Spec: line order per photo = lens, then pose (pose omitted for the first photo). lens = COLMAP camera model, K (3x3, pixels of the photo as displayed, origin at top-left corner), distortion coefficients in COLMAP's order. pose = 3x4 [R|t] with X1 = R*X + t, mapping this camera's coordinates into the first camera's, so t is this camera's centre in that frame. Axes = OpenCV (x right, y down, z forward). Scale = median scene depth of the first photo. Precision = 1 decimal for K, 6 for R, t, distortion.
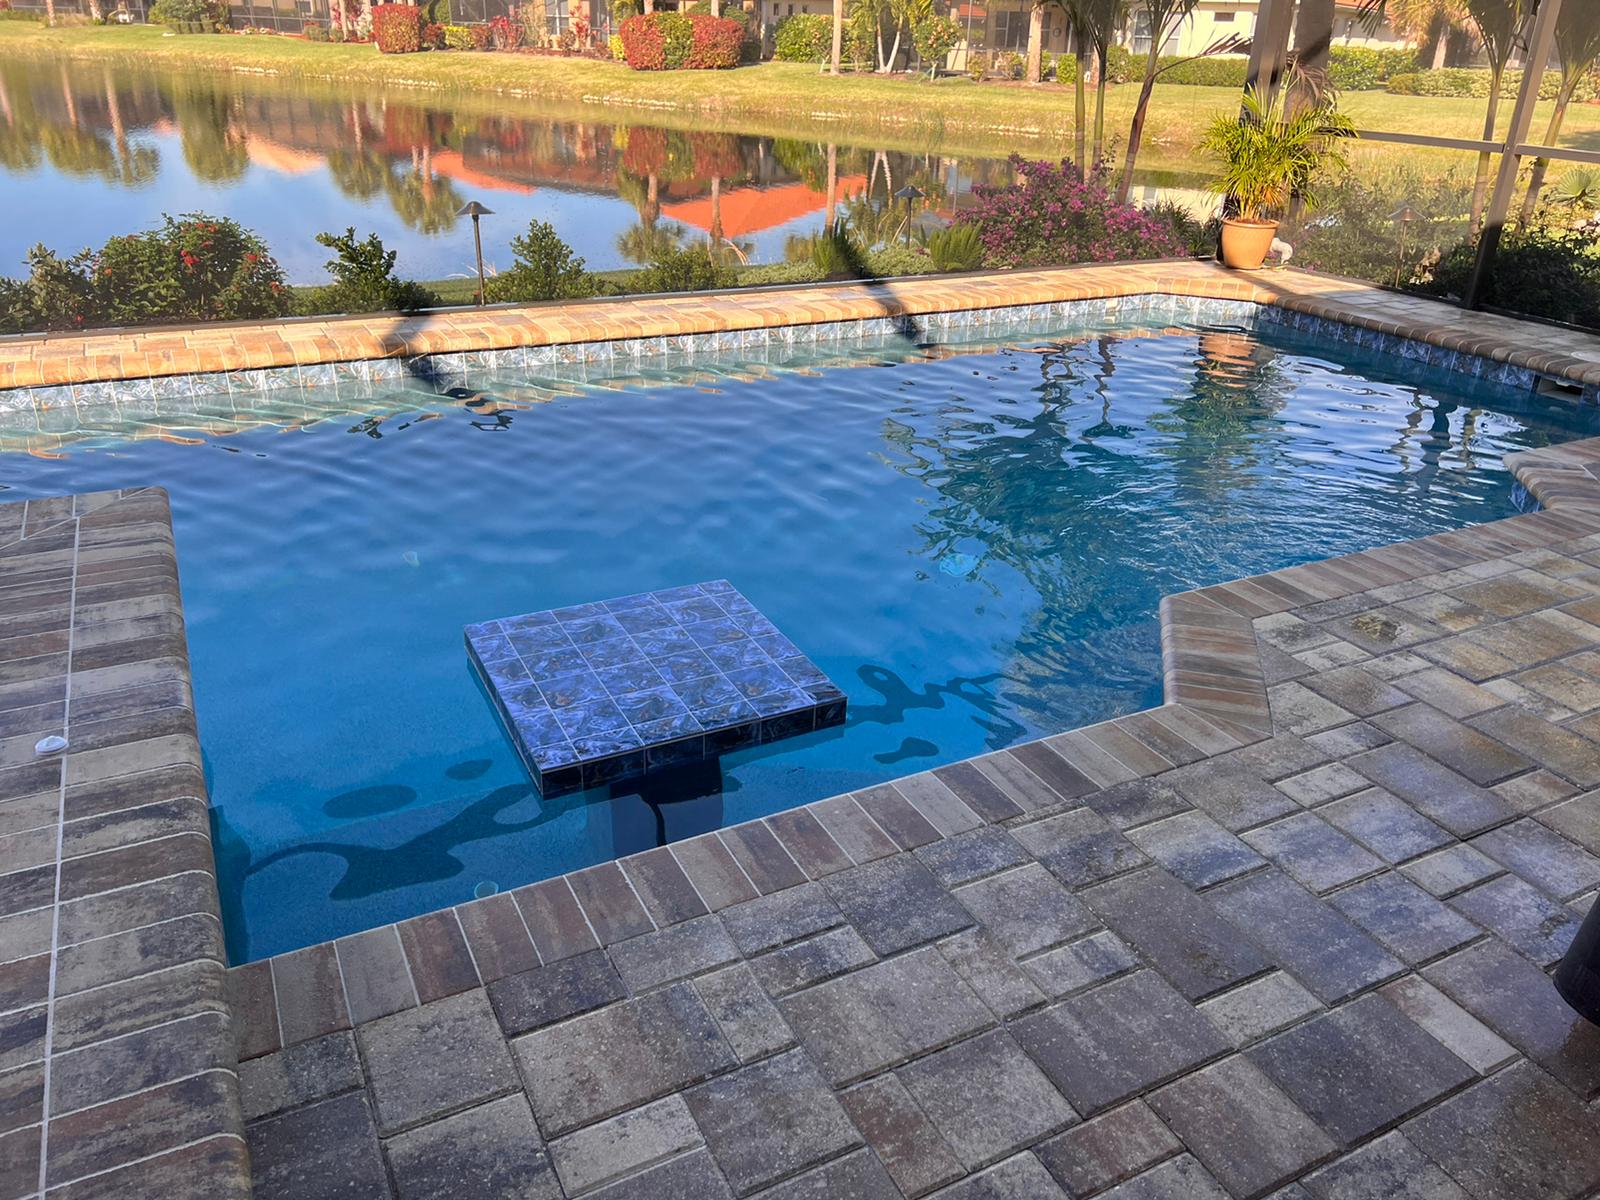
lens RADIAL K [[1203.9, 0, 800.0], [0, 1203.9, 600.0], [0, 0, 1]] dist [0.047477, -0.064787]
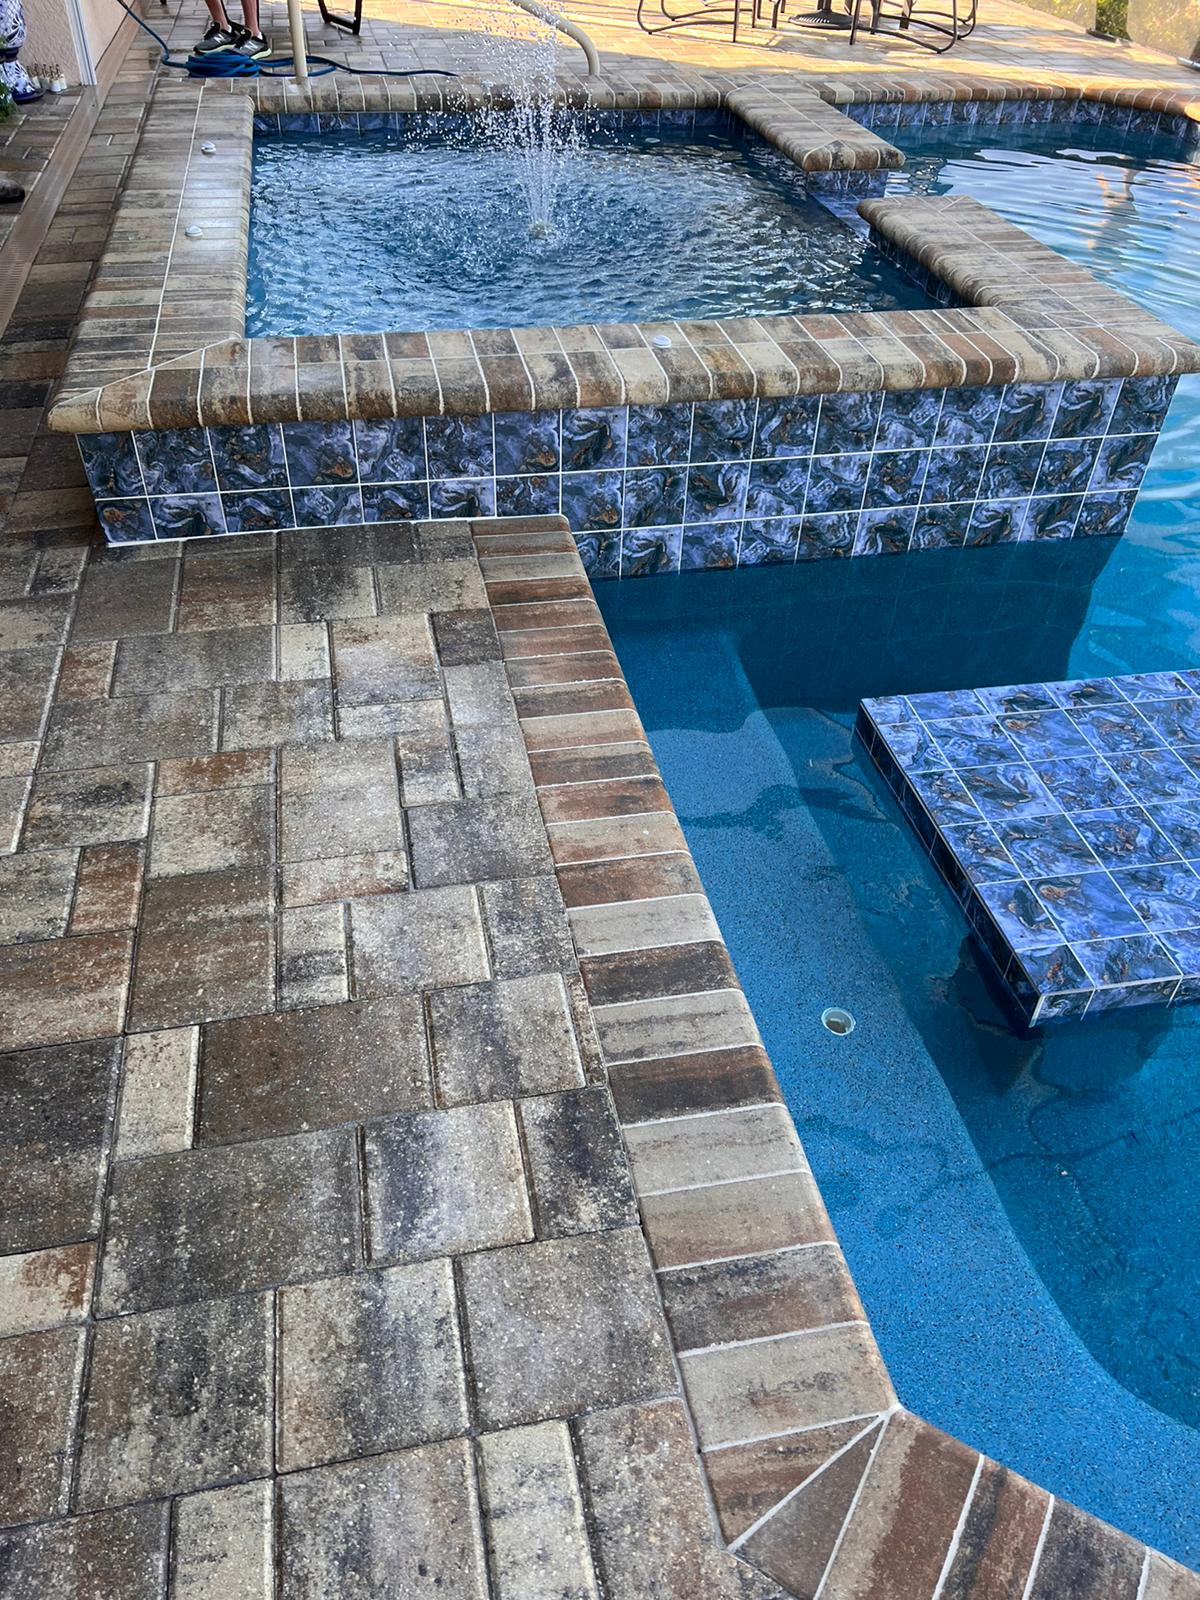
lens RADIAL K [[1203.9, 0, 600.0], [0, 1203.9, 800.0], [0, 0, 1]] dist [0.047477, -0.064787]
pose [[-0.280820, 0.595440, -0.752723, 0.717373], [-0.440585, 0.616783, 0.652275, -0.400477], [0.852658, 0.514810, 0.089137, 0.979136]]
